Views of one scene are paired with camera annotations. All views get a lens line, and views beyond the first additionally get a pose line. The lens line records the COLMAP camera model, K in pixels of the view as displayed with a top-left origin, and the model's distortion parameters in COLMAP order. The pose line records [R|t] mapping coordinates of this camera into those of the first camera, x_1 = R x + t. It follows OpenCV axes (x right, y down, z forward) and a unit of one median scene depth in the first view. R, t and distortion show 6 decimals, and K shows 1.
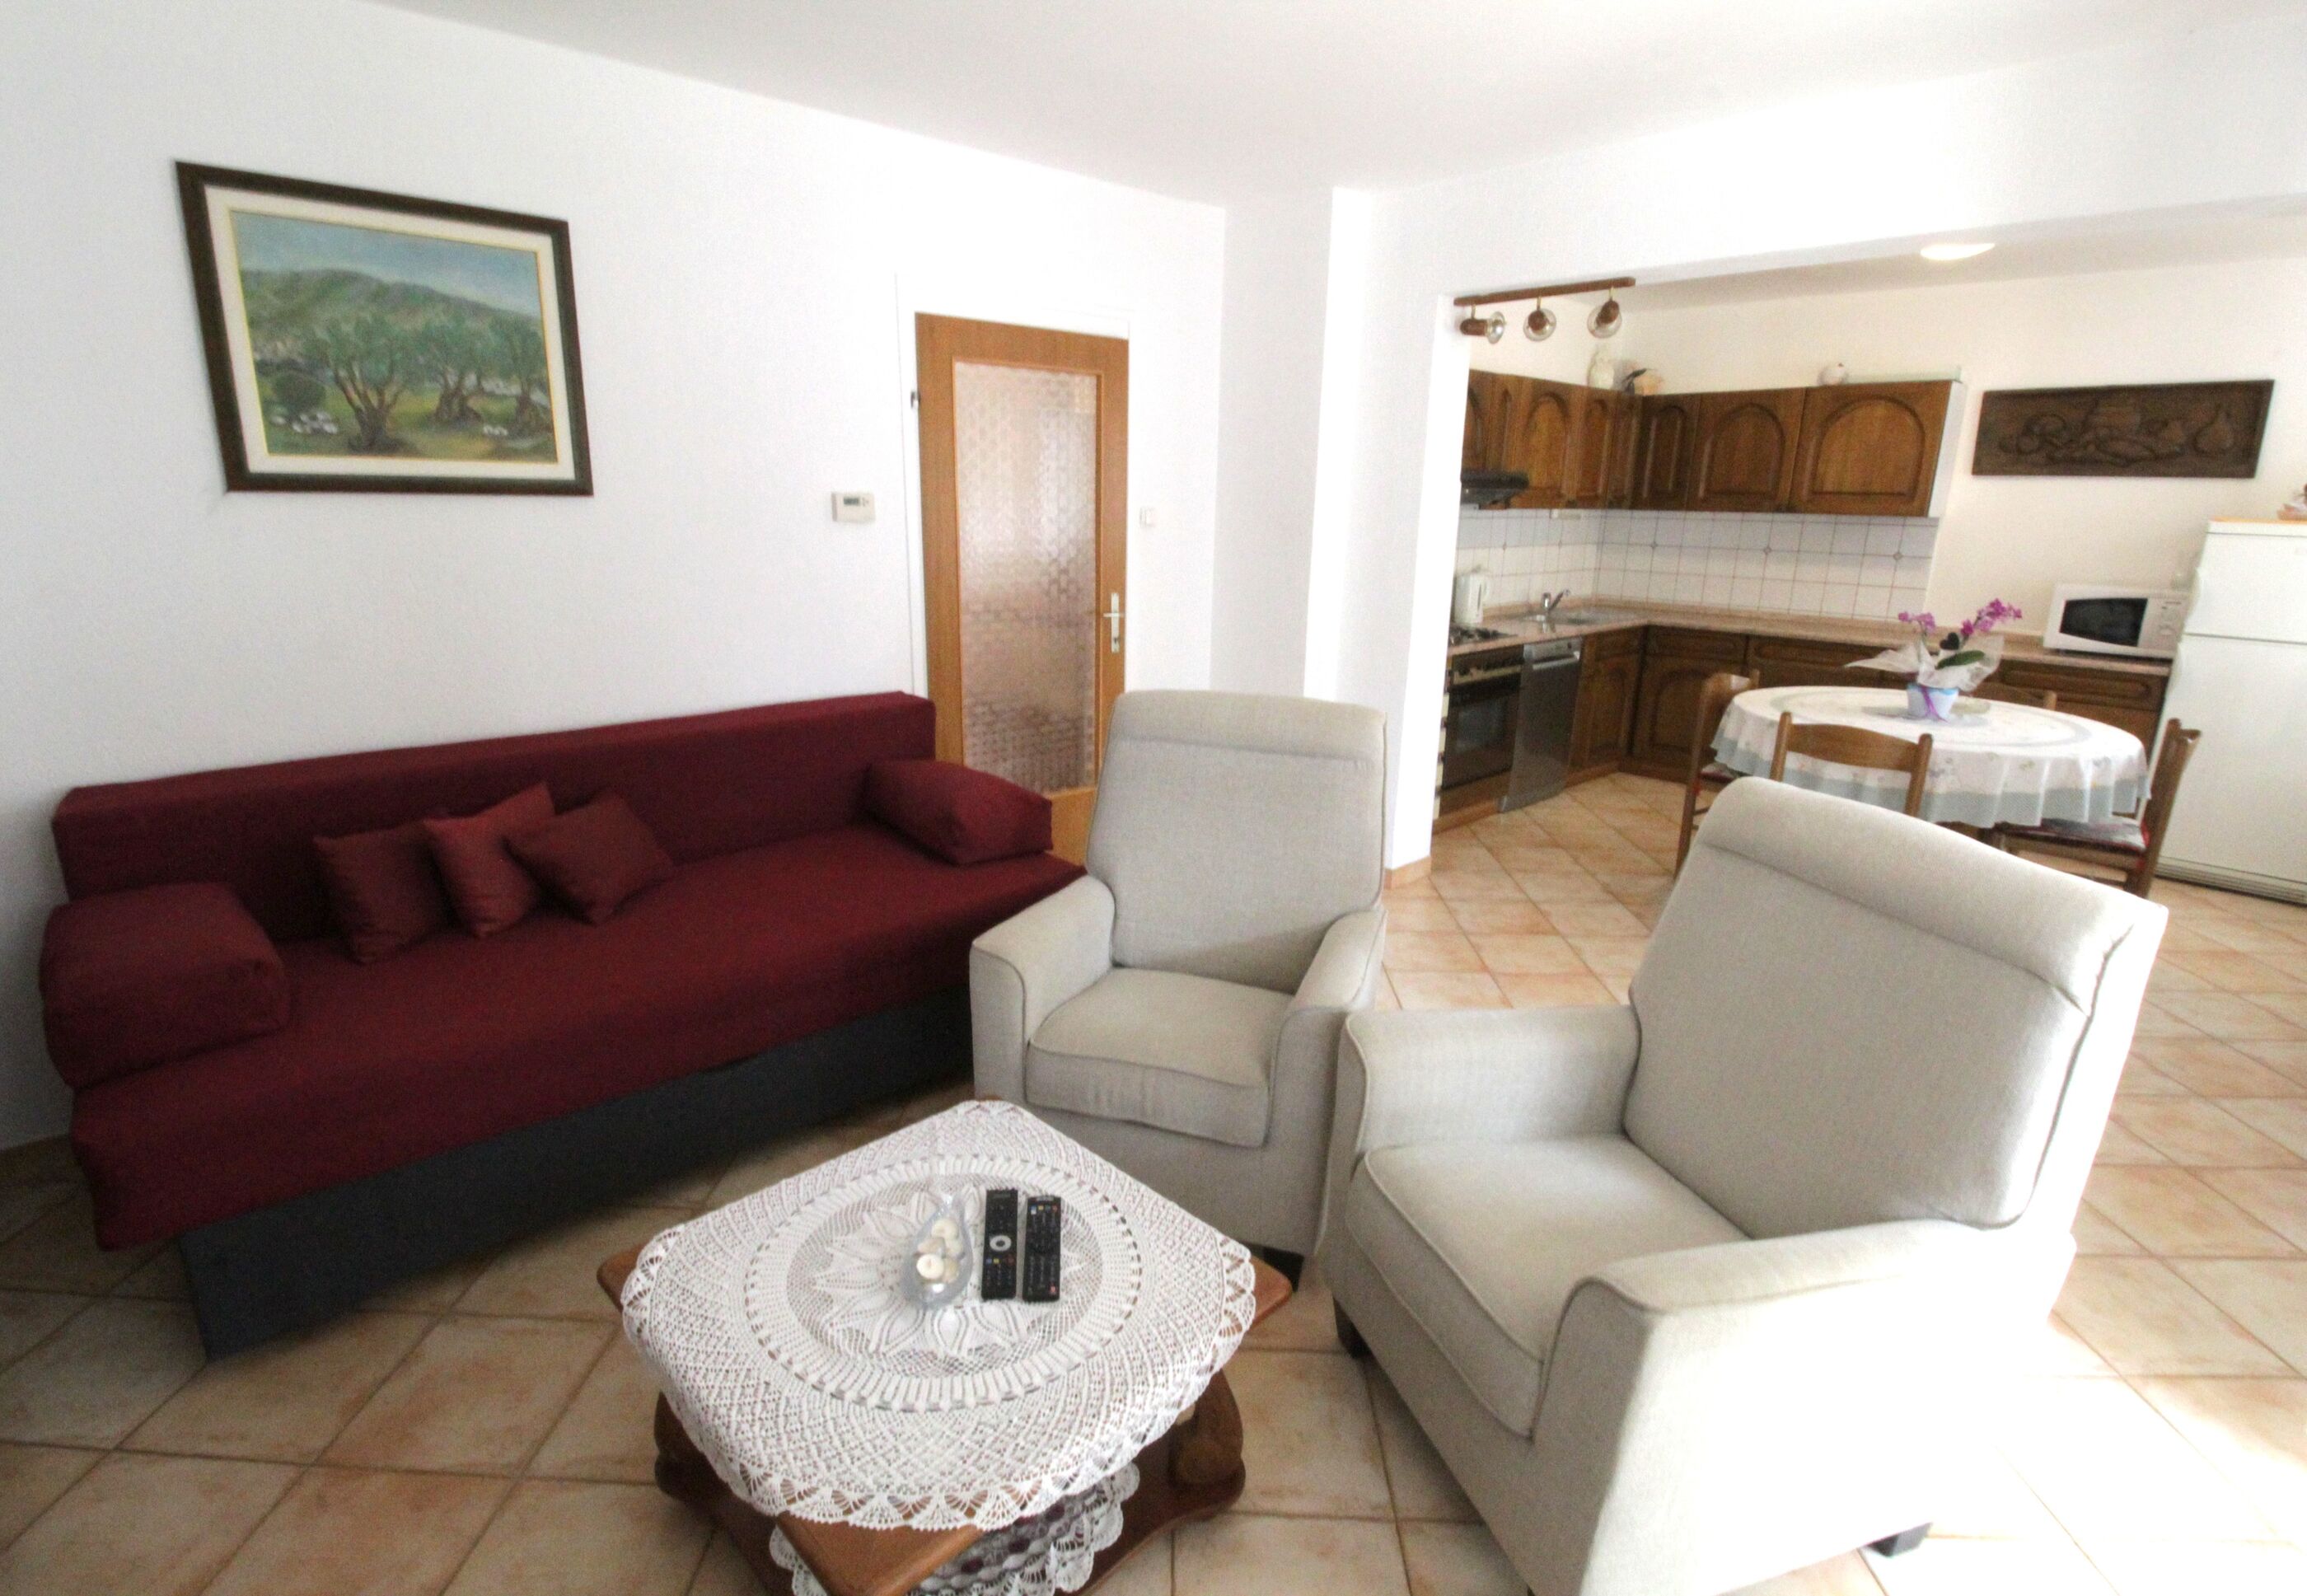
lens RADIAL K [[1099.4, 0, 1145.1], [0, 1099.4, 795.9], [0, 0, 1]] dist [0.001627, -0.013989]
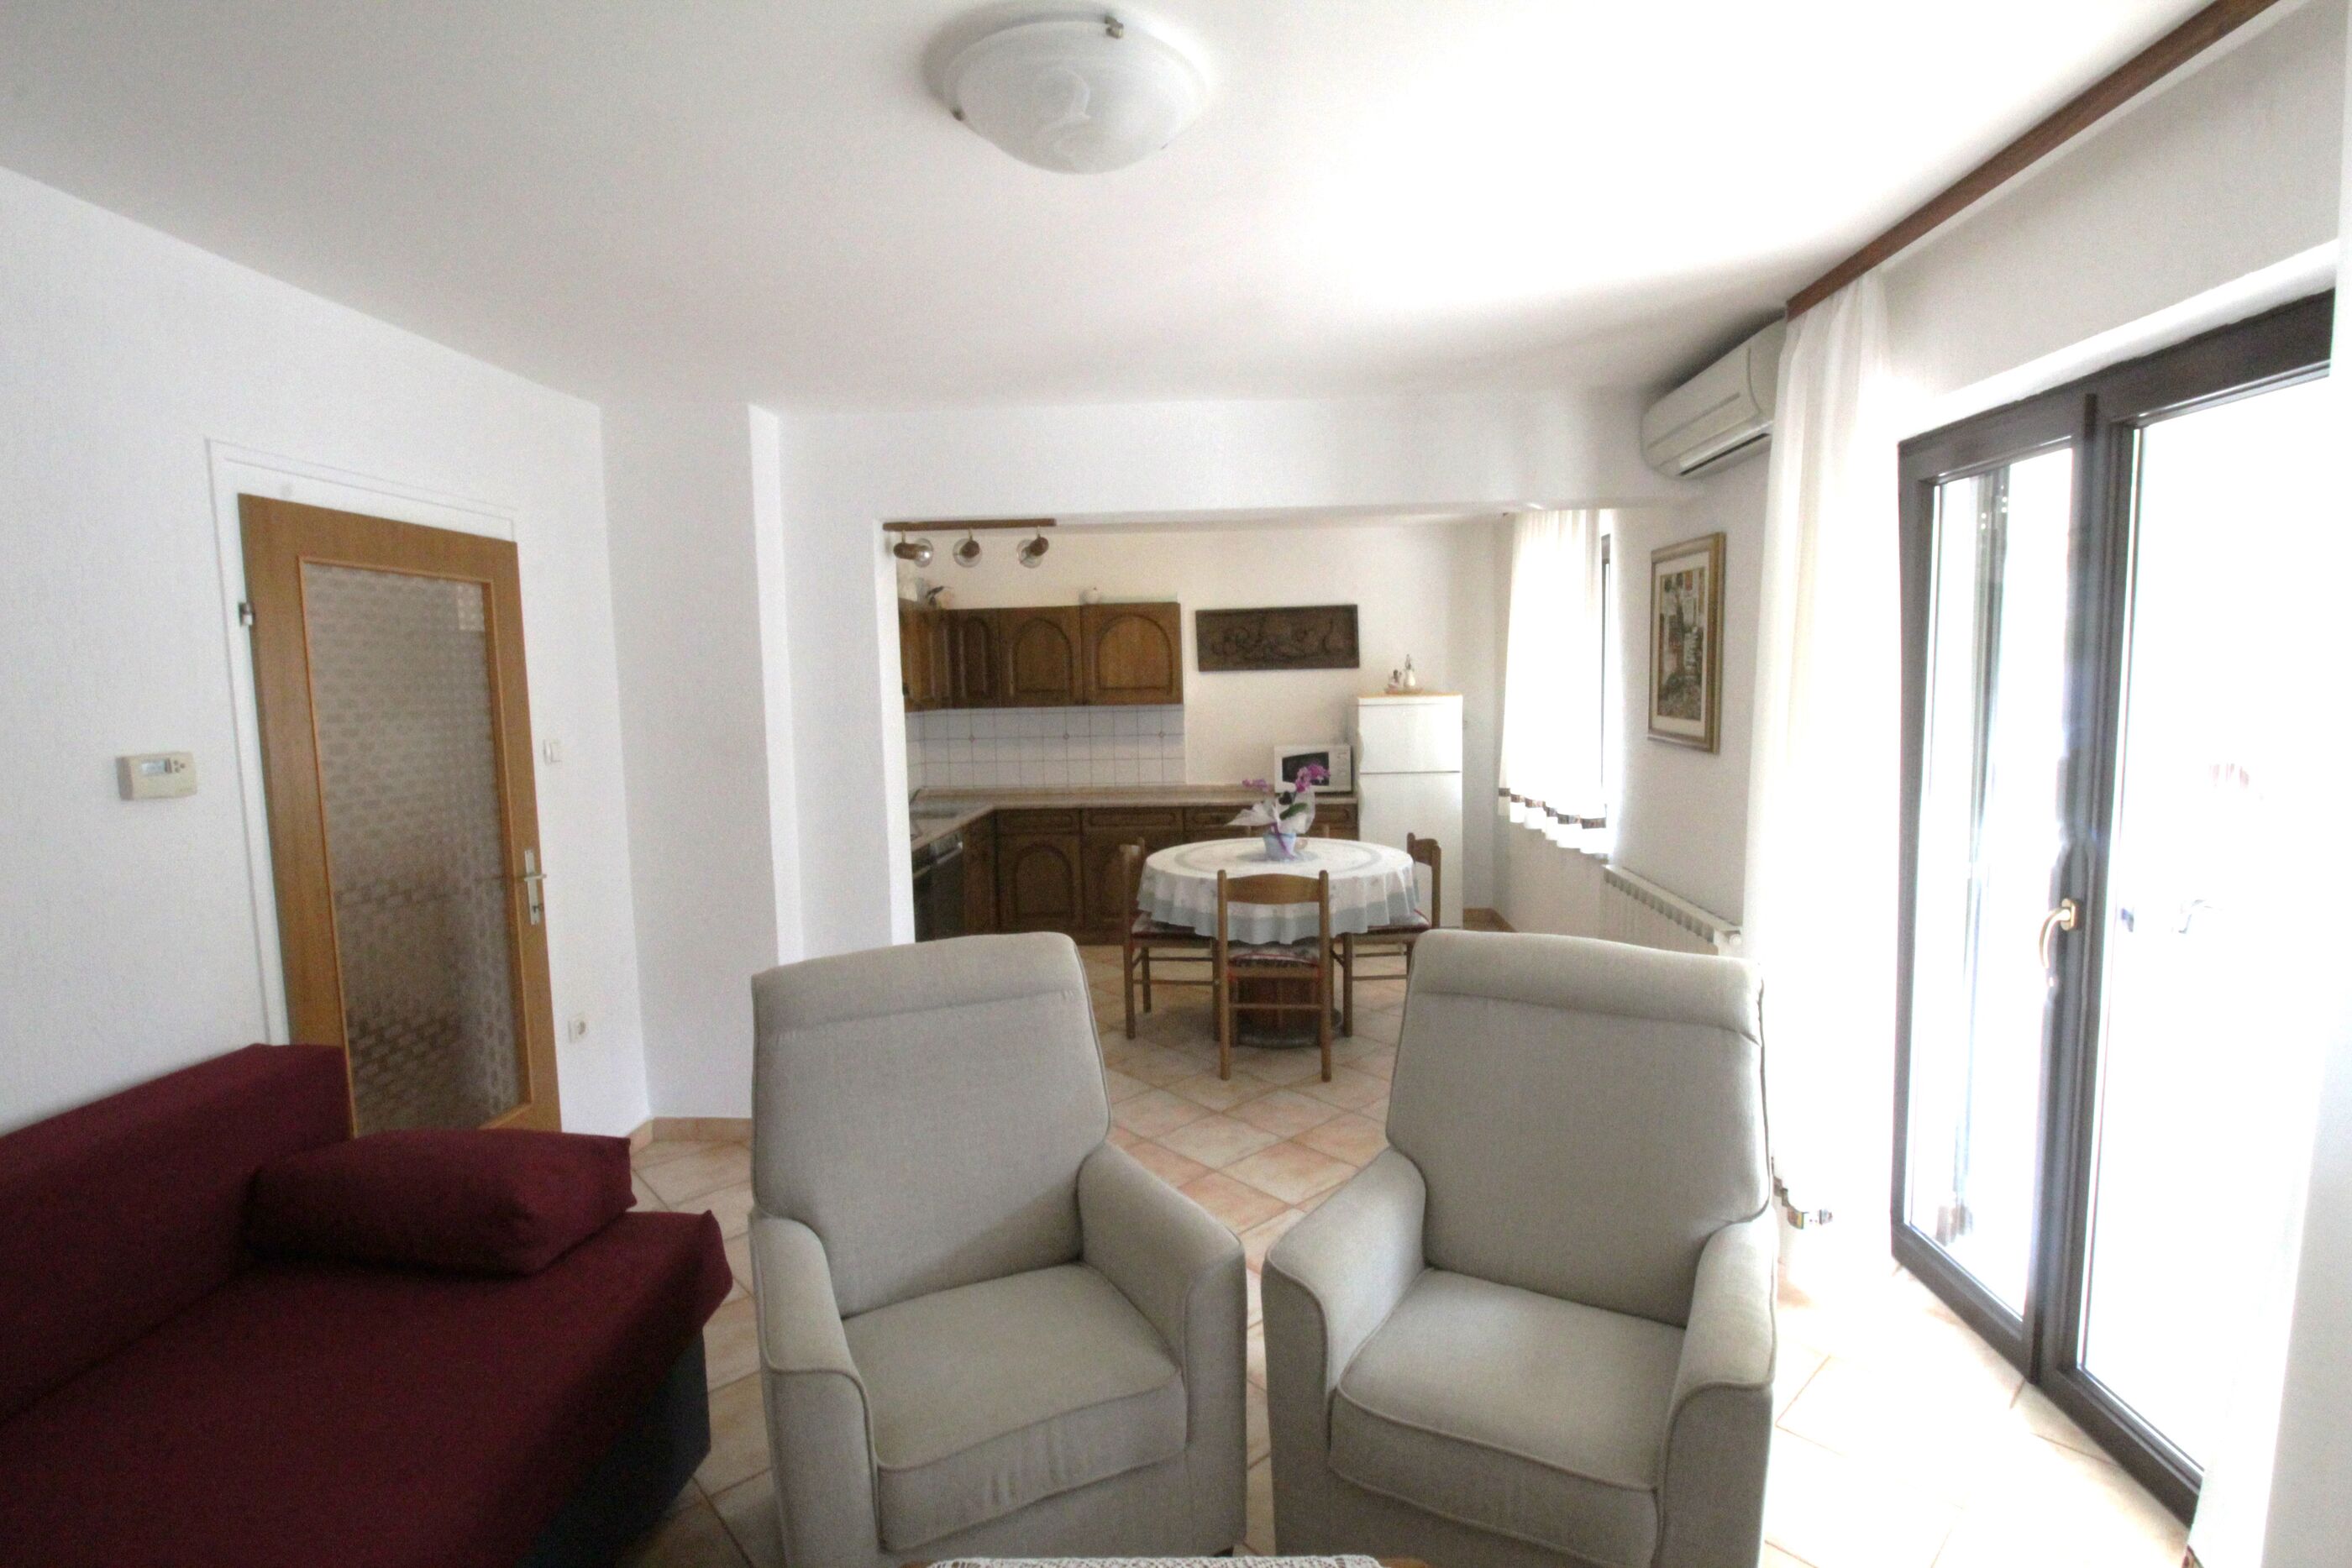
lens RADIAL K [[1081.1, 0, 1187.1], [0, 1081.1, 785.8], [0, 0, 1]] dist [-0.002114, -0.010705]
pose [[0.715949, -0.097151, 0.691360, -0.190641], [0.217428, 0.972050, -0.088567, -0.051646], [-0.663432, 0.213731, 0.717062, 0.114530]]
